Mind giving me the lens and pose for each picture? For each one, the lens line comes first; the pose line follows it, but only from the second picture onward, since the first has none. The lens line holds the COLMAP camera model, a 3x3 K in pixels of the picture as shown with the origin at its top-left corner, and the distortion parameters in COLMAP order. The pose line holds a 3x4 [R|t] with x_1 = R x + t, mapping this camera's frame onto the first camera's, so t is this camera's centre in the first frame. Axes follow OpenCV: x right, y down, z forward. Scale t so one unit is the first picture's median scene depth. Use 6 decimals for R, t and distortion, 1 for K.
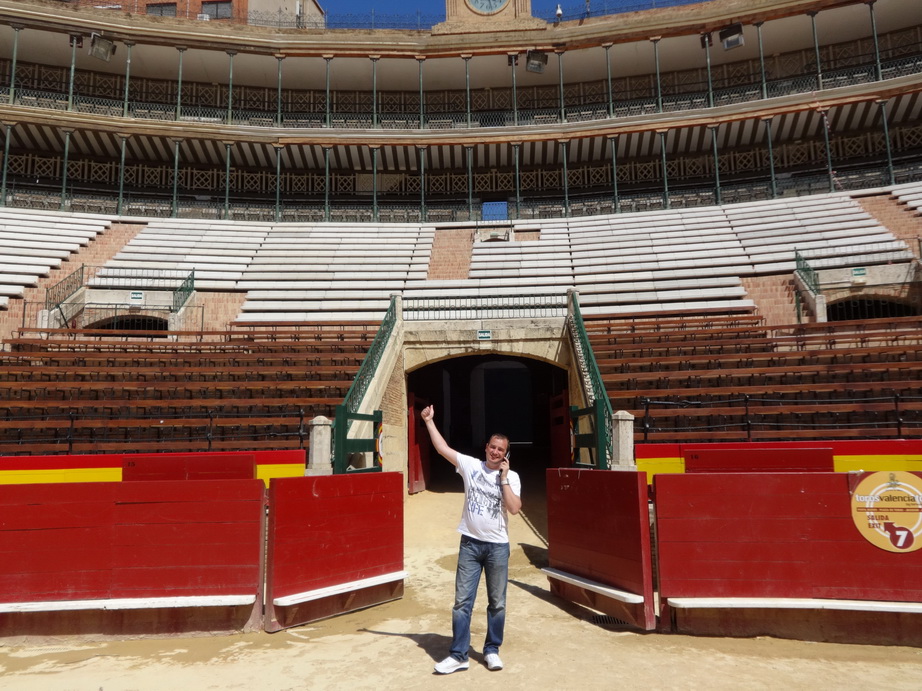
lens RADIAL K [[692.7, 0, 461.0], [0, 692.7, 345.5], [0, 0, 1]] dist [0.009279, -0.002302]
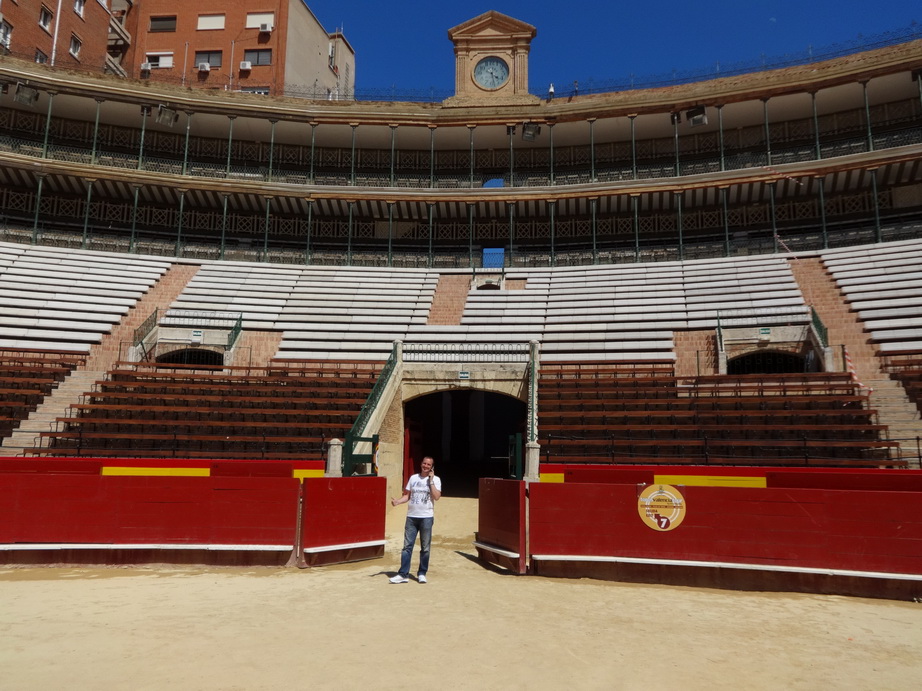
lens RADIAL K [[686.3, 0, 461.0], [0, 686.3, 345.5], [0, 0, 1]] dist [-0.007035, 0.003380]
pose [[0.999220, 0.025837, -0.029876, 0.042004], [-0.026362, 0.999503, -0.017297, -0.031317], [0.029415, 0.018071, 0.999404, -0.186711]]
